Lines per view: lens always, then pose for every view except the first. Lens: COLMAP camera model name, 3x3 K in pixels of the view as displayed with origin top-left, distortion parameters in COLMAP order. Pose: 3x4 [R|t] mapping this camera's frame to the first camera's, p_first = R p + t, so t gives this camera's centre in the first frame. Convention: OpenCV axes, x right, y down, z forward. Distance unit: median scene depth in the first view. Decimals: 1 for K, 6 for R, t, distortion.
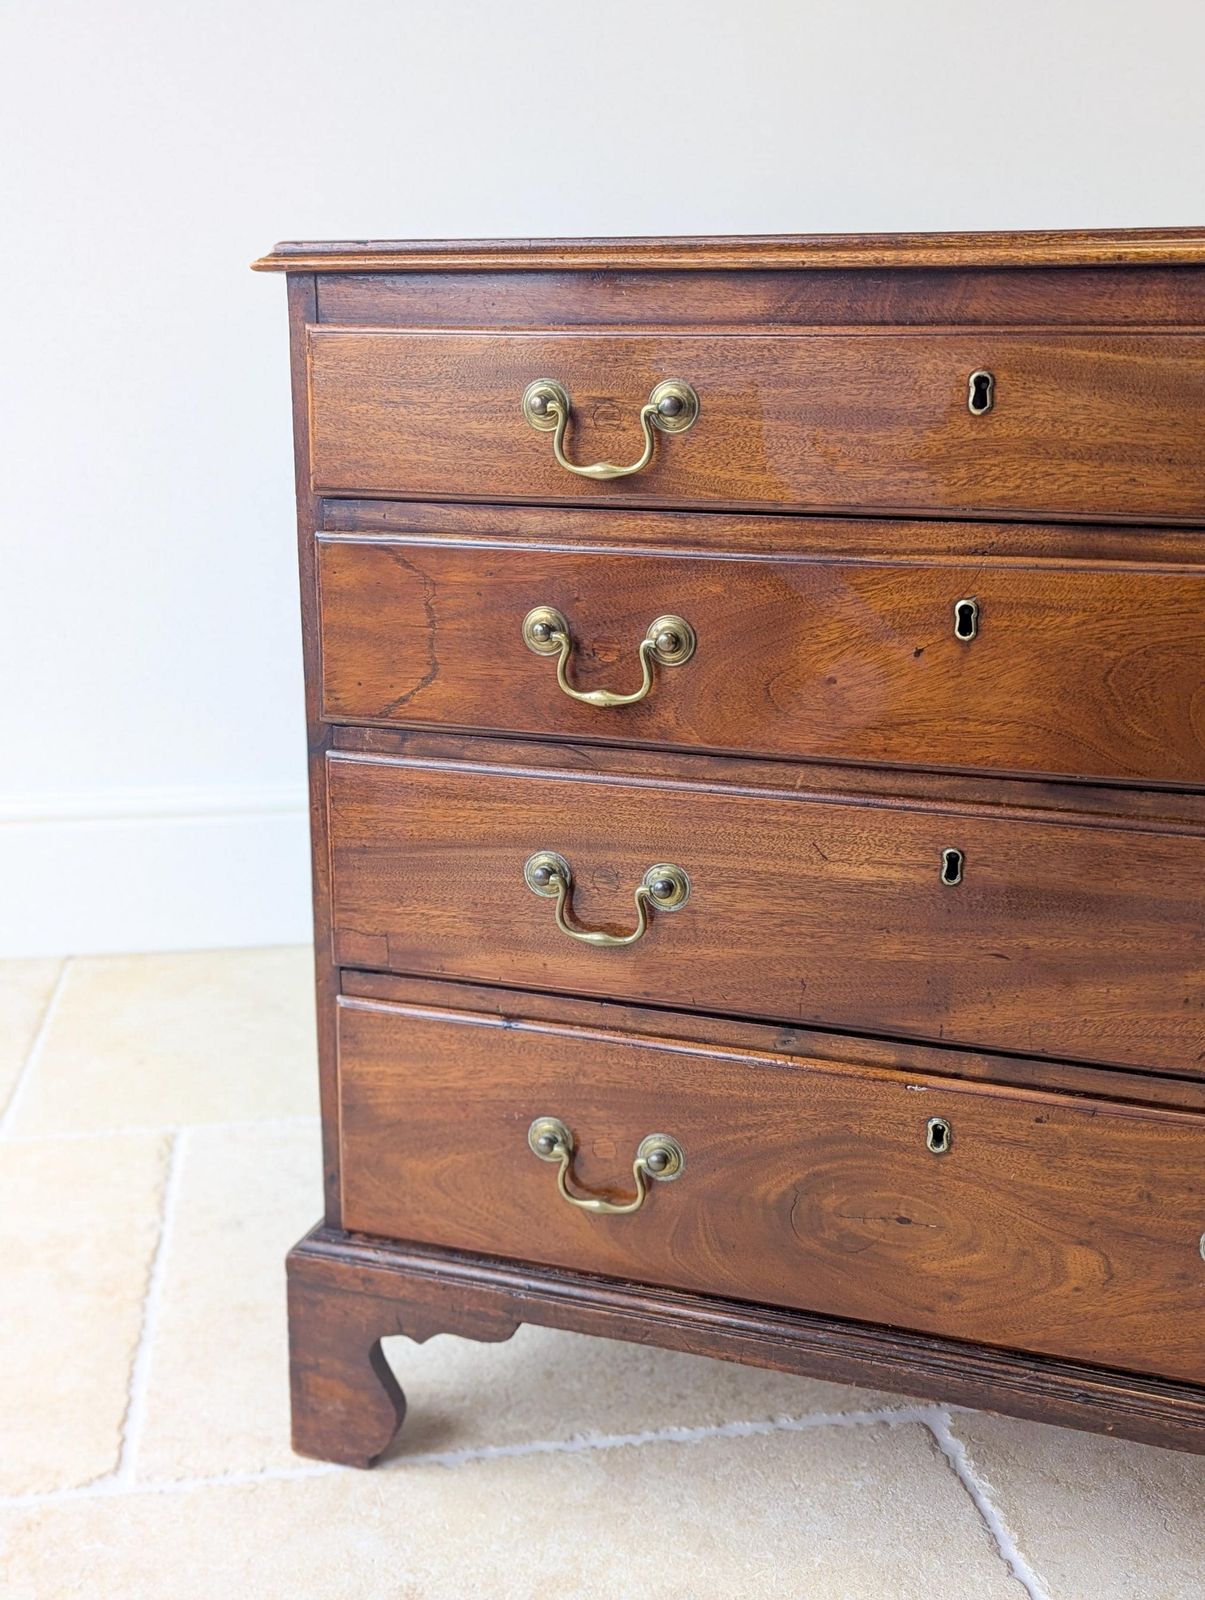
lens RADIAL K [[1766.5, 0, 596.3], [0, 1766.5, 800.3], [0, 0, 1]] dist [0.081399, -0.061916]
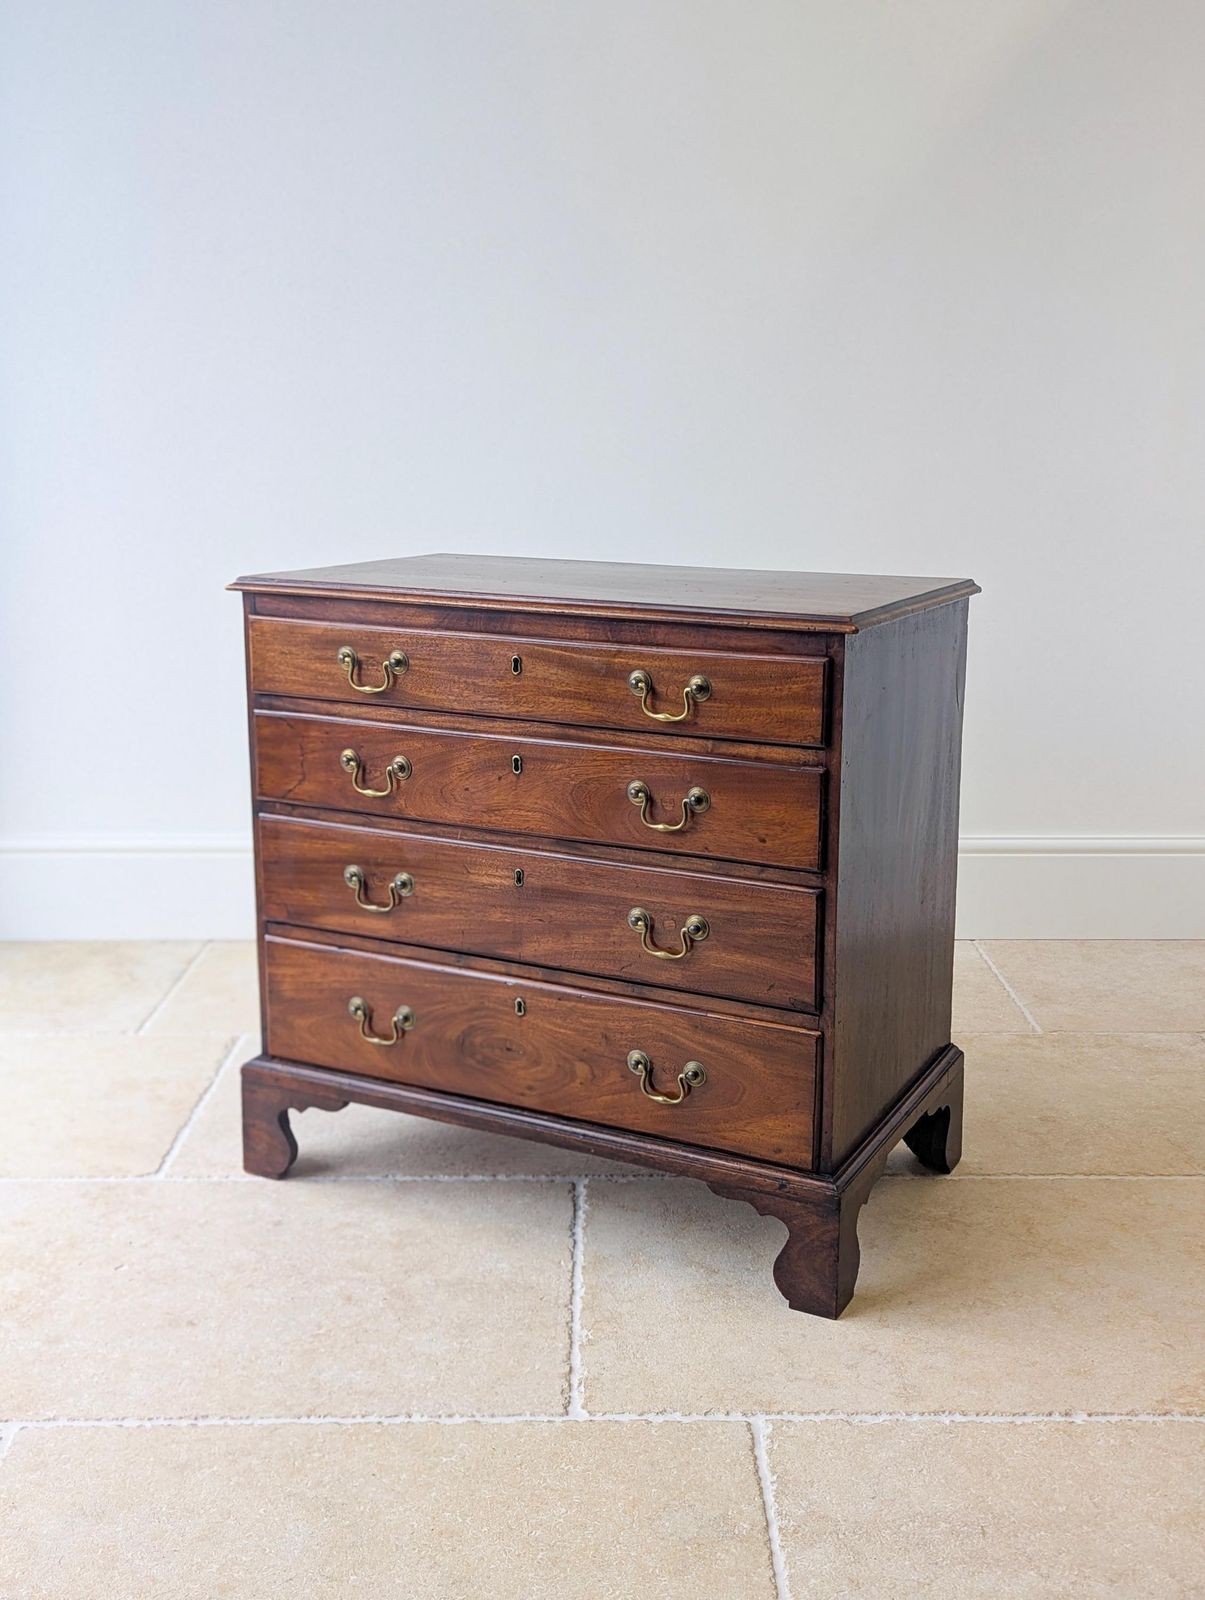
lens RADIAL K [[1784.6, 0, 624.3], [0, 1784.6, 782.9], [0, 0, 1]] dist [0.077118, -0.045612]
pose [[0.989036, 0.032510, -0.144053, 0.594018], [-0.039322, 0.998227, -0.044691, 0.013690], [0.142345, 0.049865, 0.988560, -1.052887]]
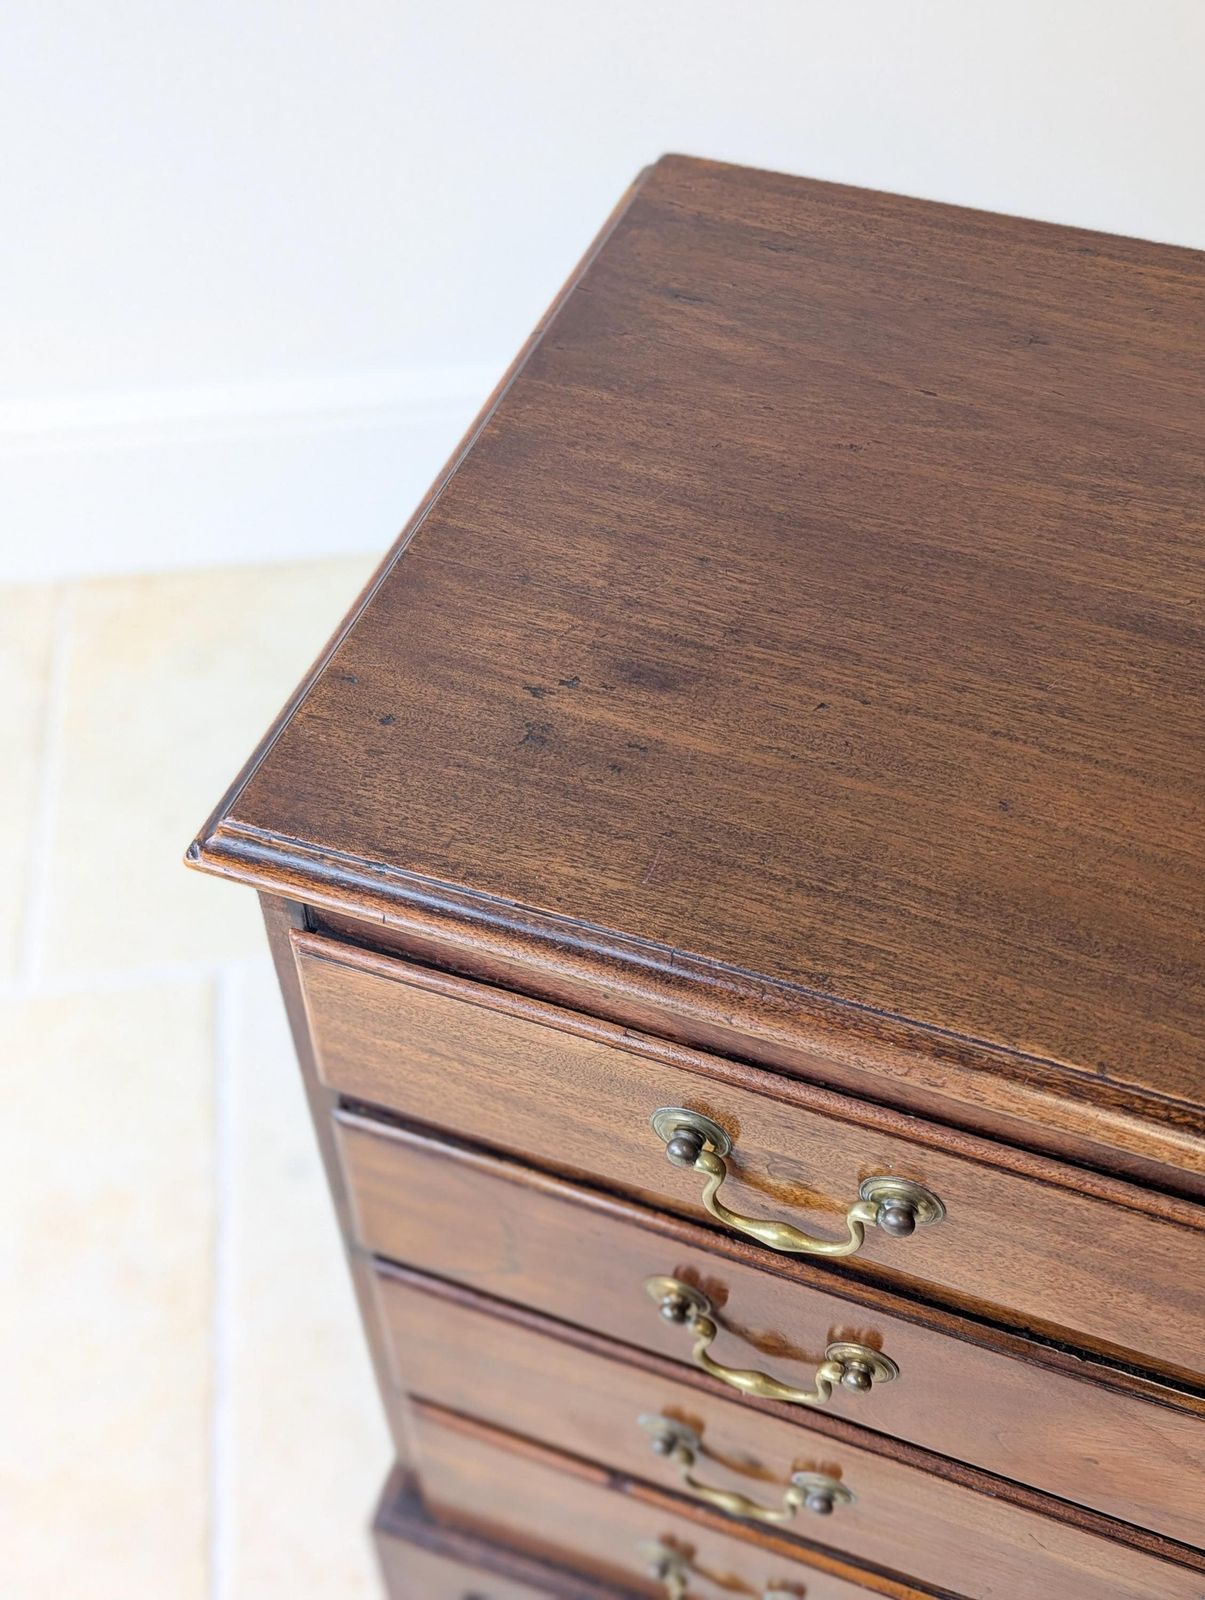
lens RADIAL K [[1754.9, 0, 623.9], [0, 1754.9, 800.4], [0, 0, 1]] dist [0.085128, -0.177615]
pose [[0.999867, 0.012745, -0.010214, -0.044040], [-0.004115, 0.801759, 0.597633, -0.645304], [0.015806, -0.597512, 0.801704, 0.551163]]
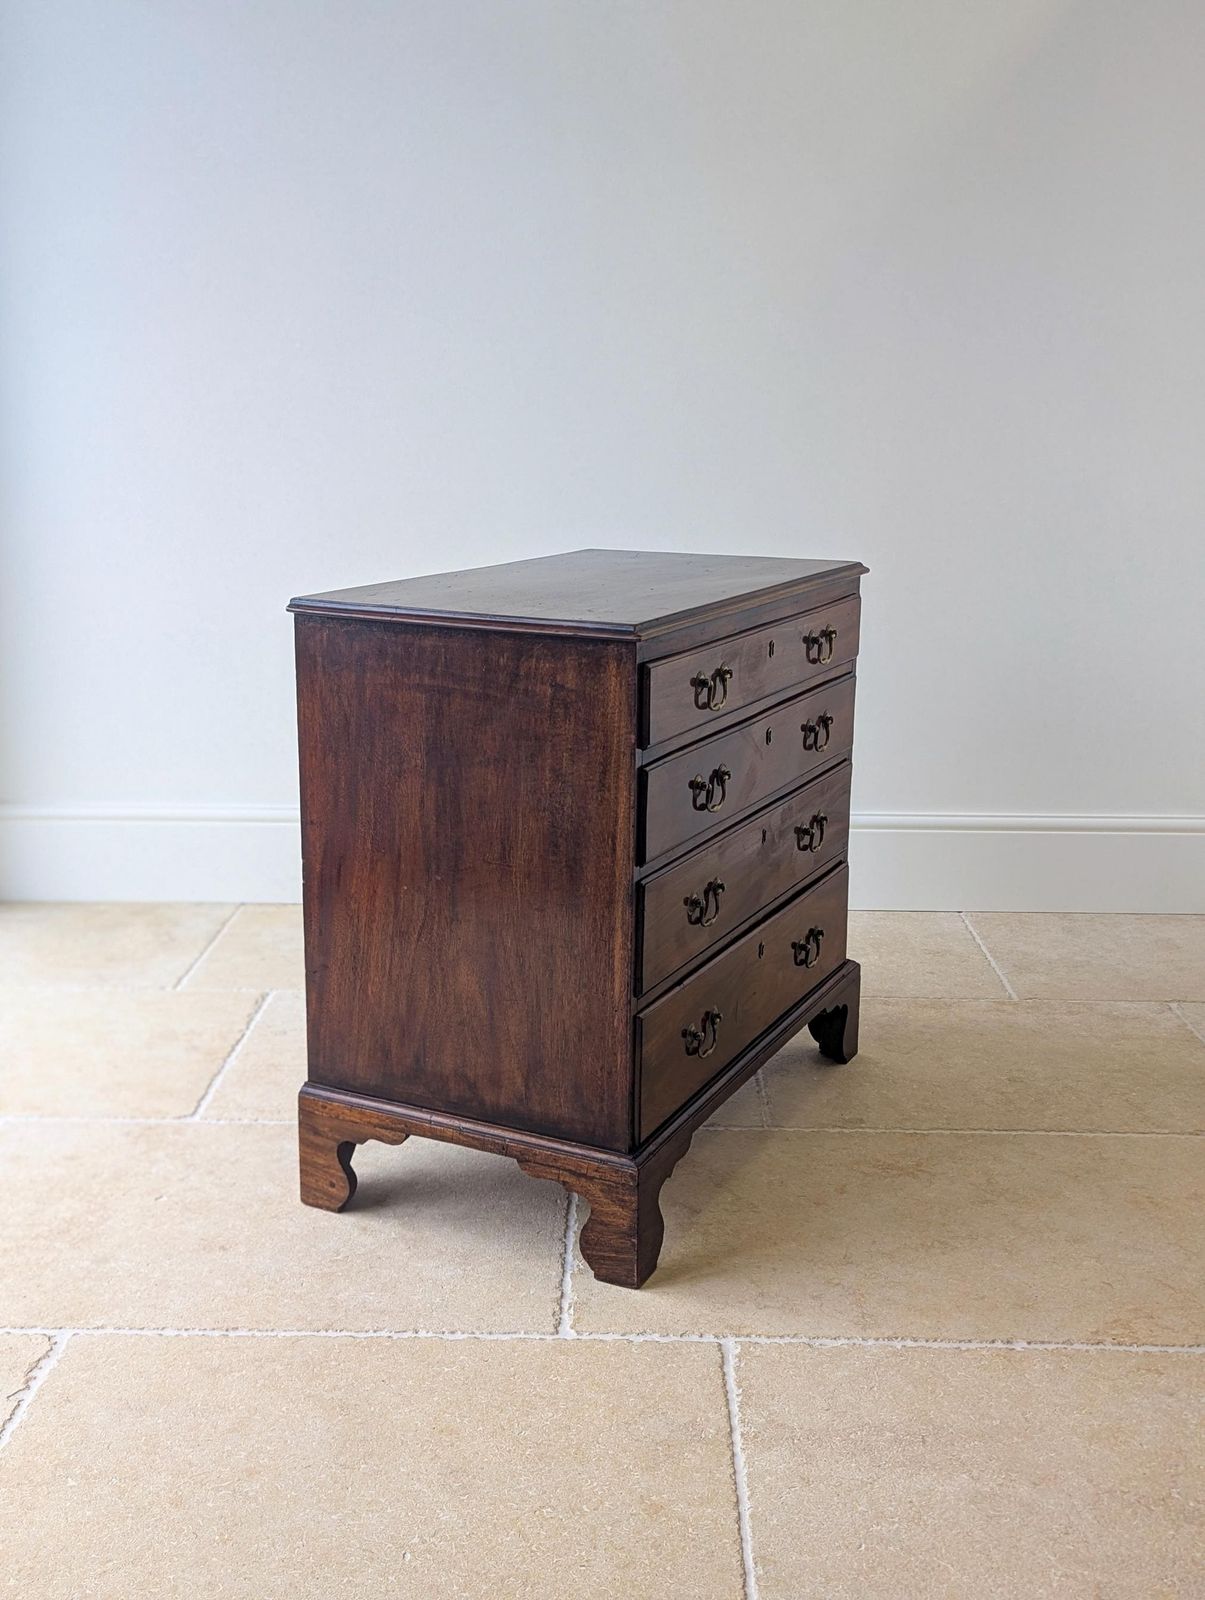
lens RADIAL K [[1766.5, 0, 596.3], [0, 1766.5, 800.3], [0, 0, 1]] dist [0.081399, -0.061916]
pose [[0.983651, 0.046560, -0.173965, 0.657298], [-0.049895, 0.998644, -0.014846, -0.000335], [0.173038, 0.023283, 0.984640, -1.205597]]
